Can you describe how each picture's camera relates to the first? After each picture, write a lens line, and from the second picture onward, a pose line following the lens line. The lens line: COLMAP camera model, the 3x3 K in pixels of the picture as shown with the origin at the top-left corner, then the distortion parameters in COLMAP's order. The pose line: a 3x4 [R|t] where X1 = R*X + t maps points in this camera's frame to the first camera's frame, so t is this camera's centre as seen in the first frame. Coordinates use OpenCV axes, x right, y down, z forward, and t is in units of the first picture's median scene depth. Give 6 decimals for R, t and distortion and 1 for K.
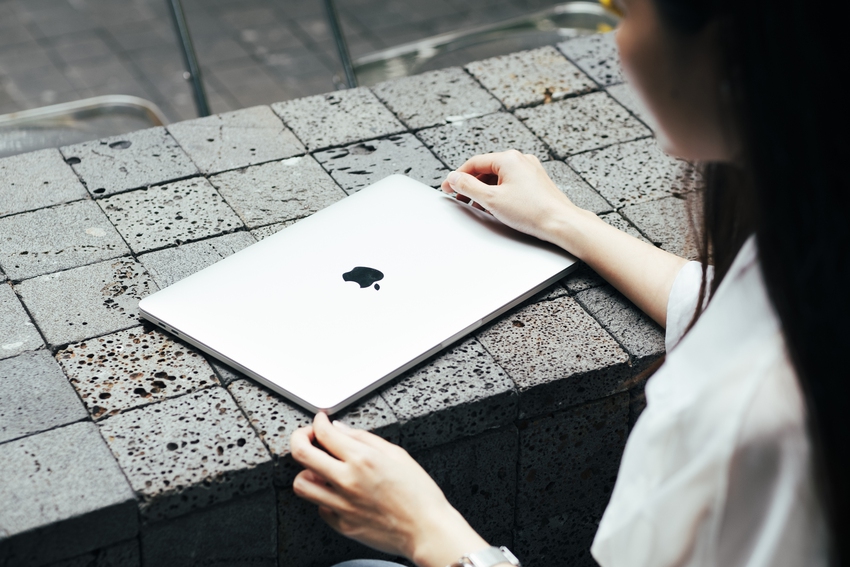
lens RADIAL K [[2071.0, 0, 427.5], [0, 2071.0, 282.5], [0, 0, 1]] dist [0.366262, 0.000000]
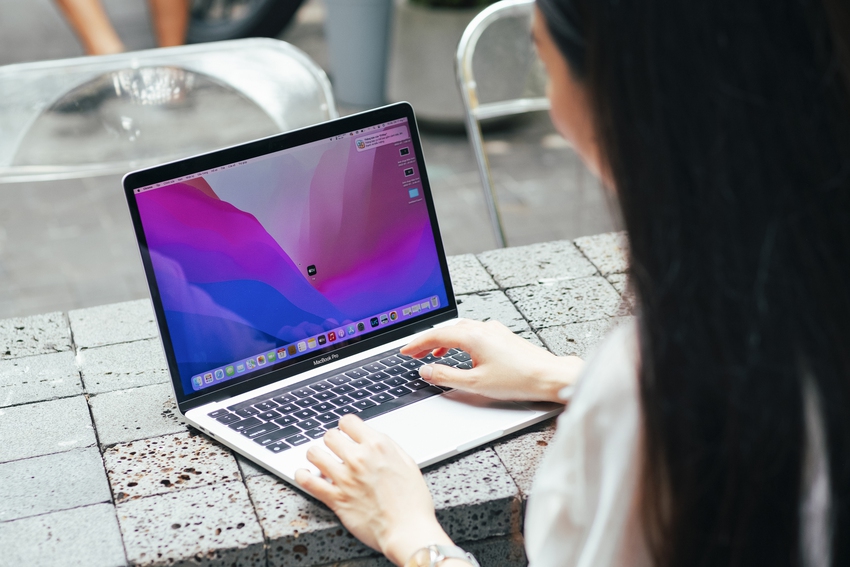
lens RADIAL K [[2071.0, 0, 423.2], [0, 2071.0, 281.5], [0, 0, 1]] dist [0.366262, 0.000000]
pose [[0.977368, 0.018825, -0.210707, 0.204361], [-0.055742, 0.983750, -0.170670, 0.121671], [0.204071, 0.178553, 0.962535, -0.008792]]
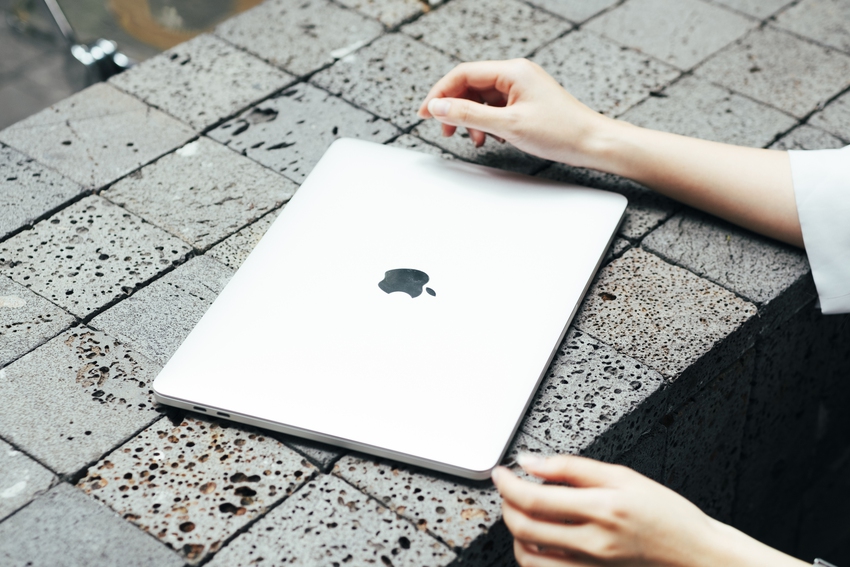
lens RADIAL K [[2071.0, 0, 424.4], [0, 2071.0, 284.1], [0, 0, 1]] dist [0.366262, 0.000000]
pose [[0.917193, -0.230005, 0.325352, -0.287814], [0.203236, 0.972412, 0.114502, -0.093131], [-0.342713, -0.038897, 0.938635, 0.274618]]
